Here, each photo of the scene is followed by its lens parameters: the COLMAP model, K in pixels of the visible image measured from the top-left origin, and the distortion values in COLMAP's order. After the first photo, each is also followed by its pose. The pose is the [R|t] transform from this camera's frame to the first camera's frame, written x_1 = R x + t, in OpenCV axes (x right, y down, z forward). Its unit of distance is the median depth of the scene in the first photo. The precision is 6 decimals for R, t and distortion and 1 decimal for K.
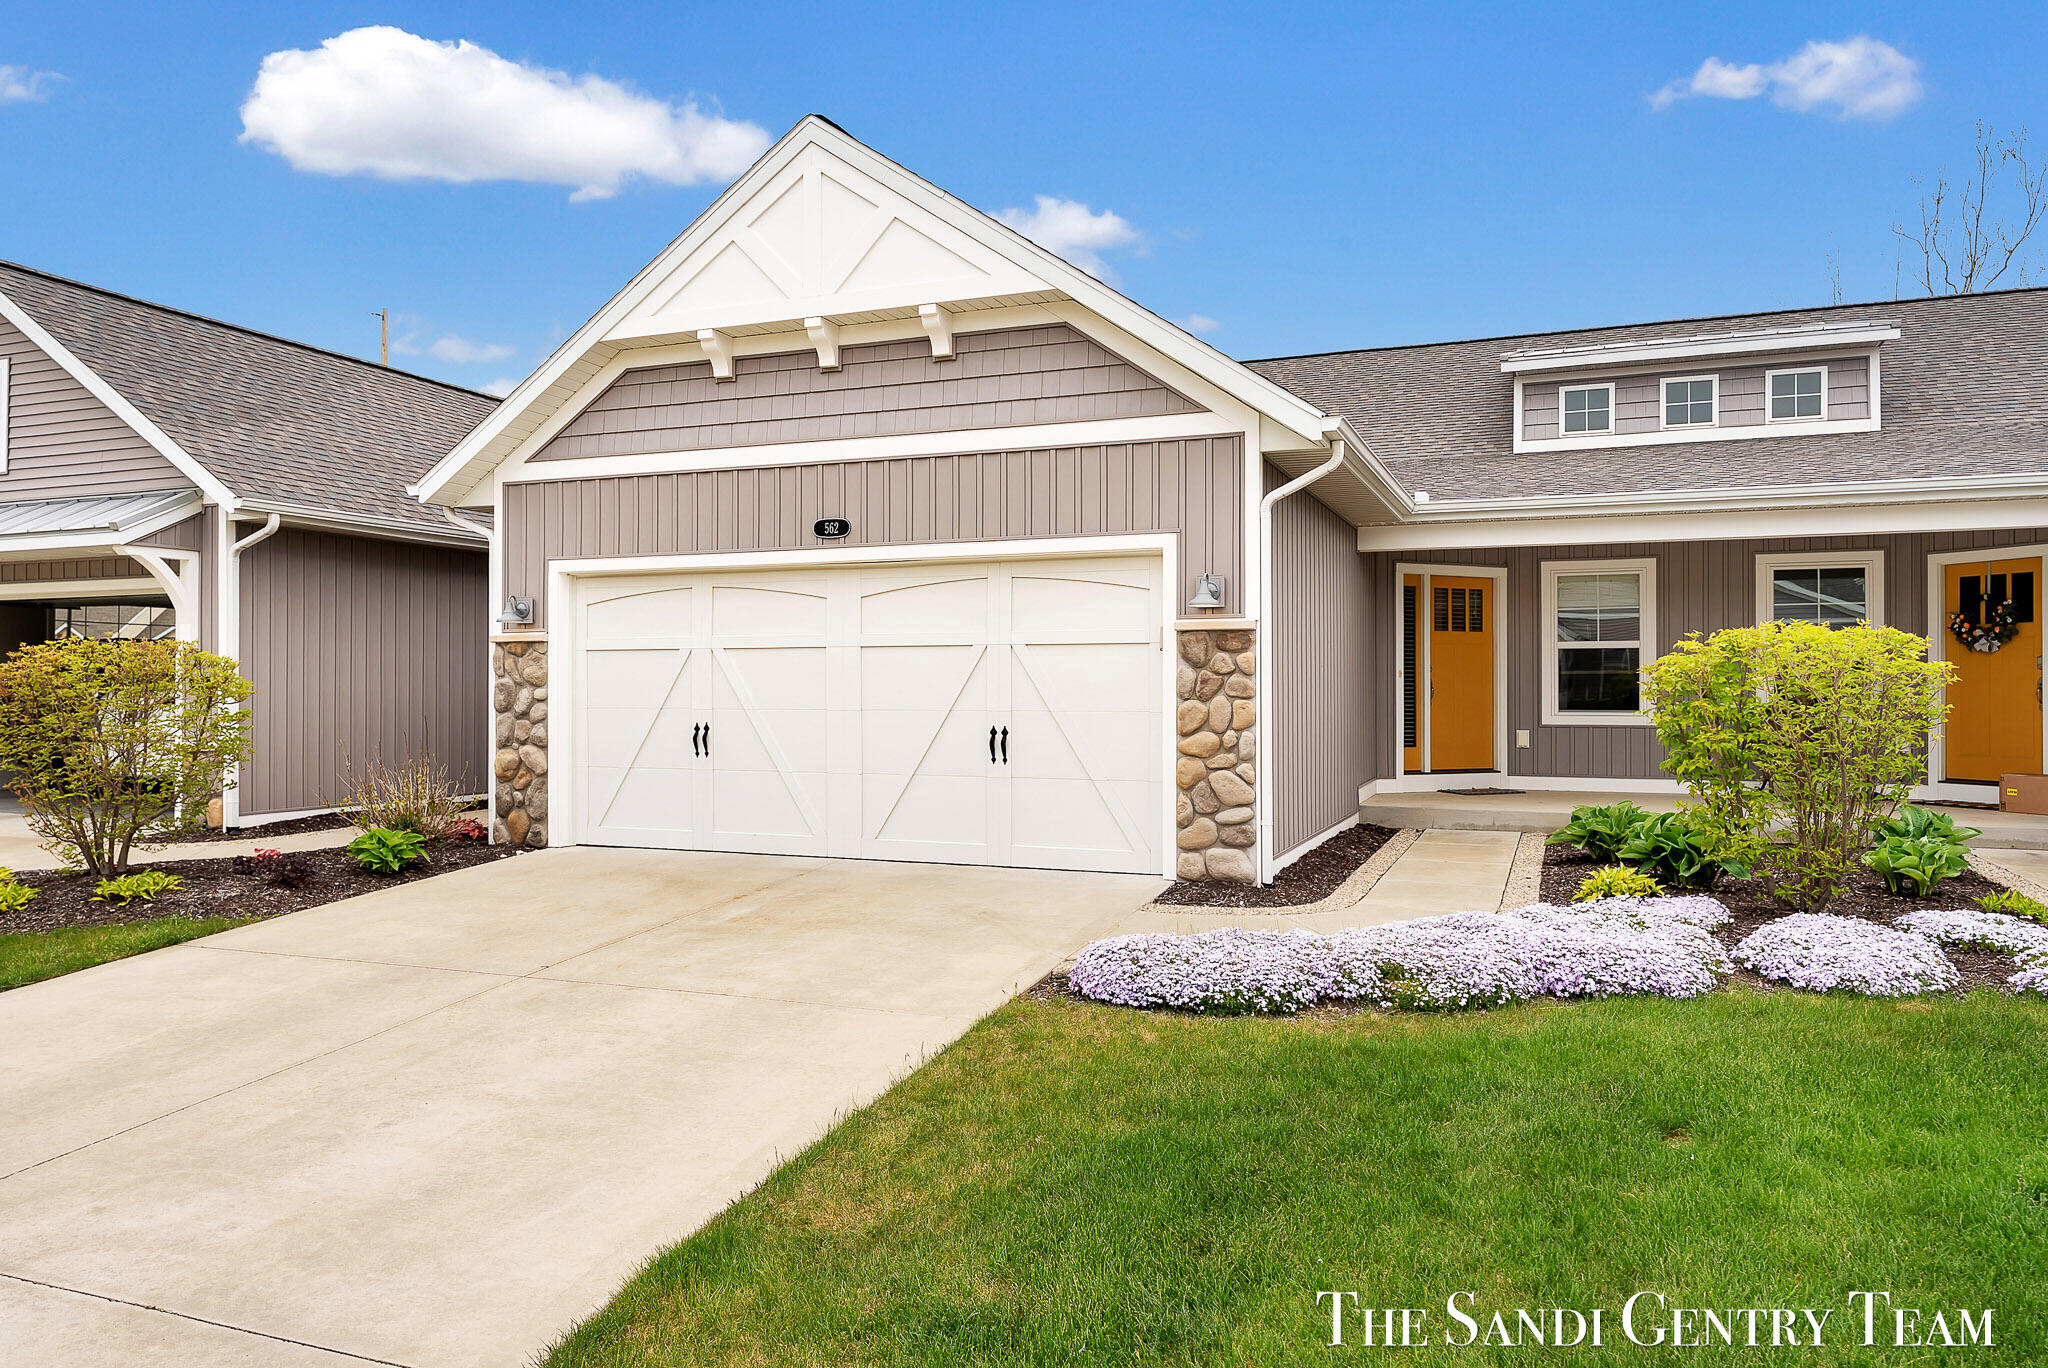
lens RADIAL K [[1349.0, 0, 1024.0], [0, 1349.0, 684.0], [0, 0, 1]] dist [0.001507, -0.000290]
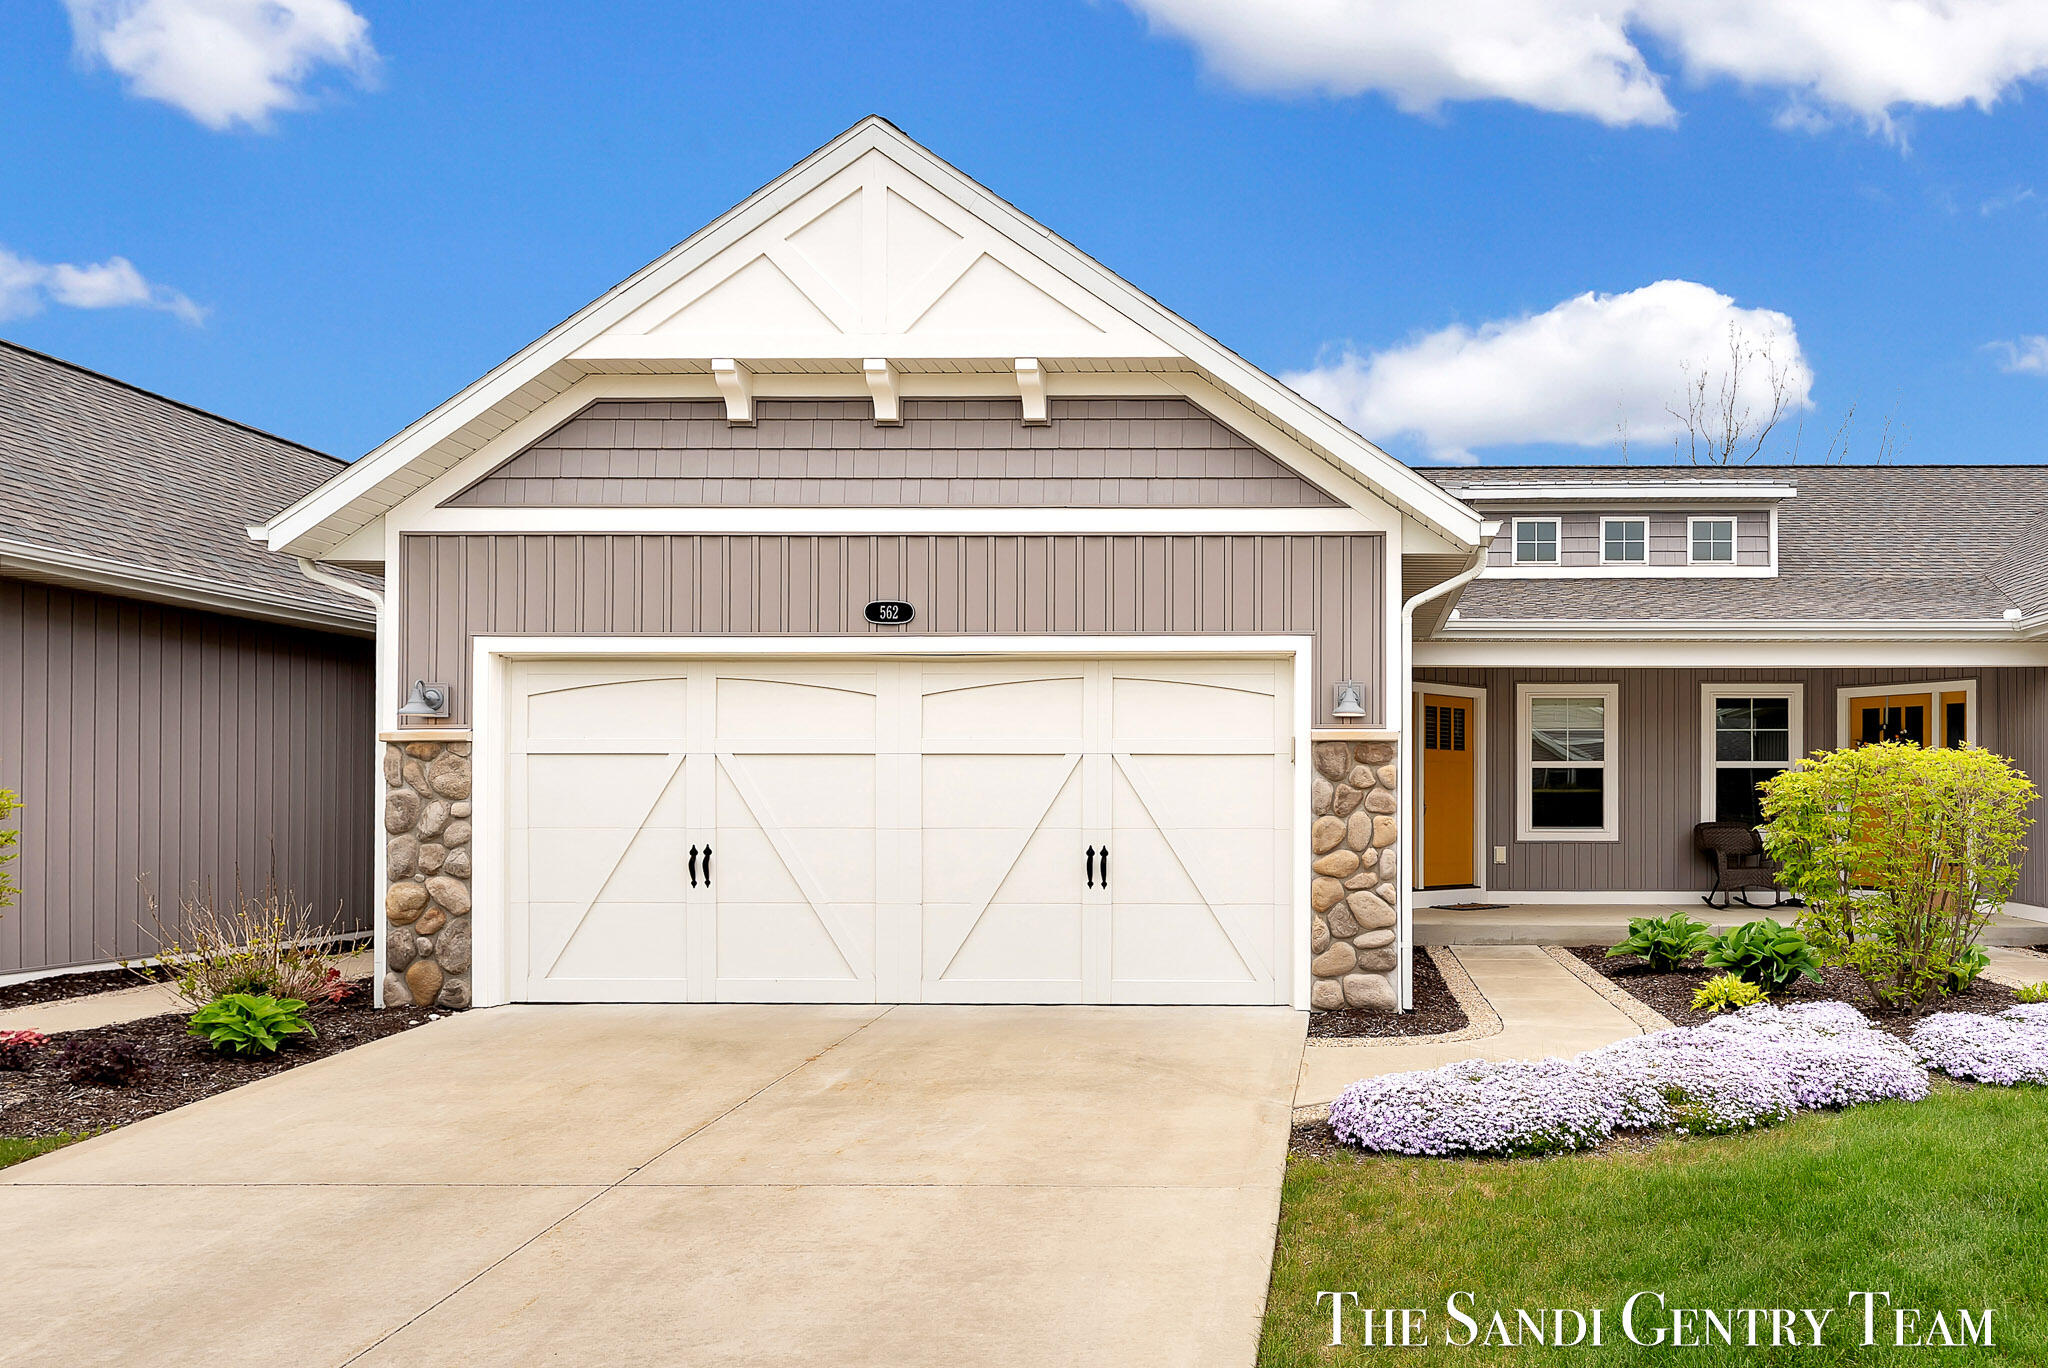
lens RADIAL K [[1362.1, 0, 1311.3], [0, 1362.1, 803.3], [0, 0, 1]] dist [0.001325, -0.001050]
pose [[0.936459, 0.002709, 0.350766, -0.197137], [-0.002600, 0.999996, -0.000782, 0.003584], [-0.350767, -0.000180, 0.936463, 0.113650]]
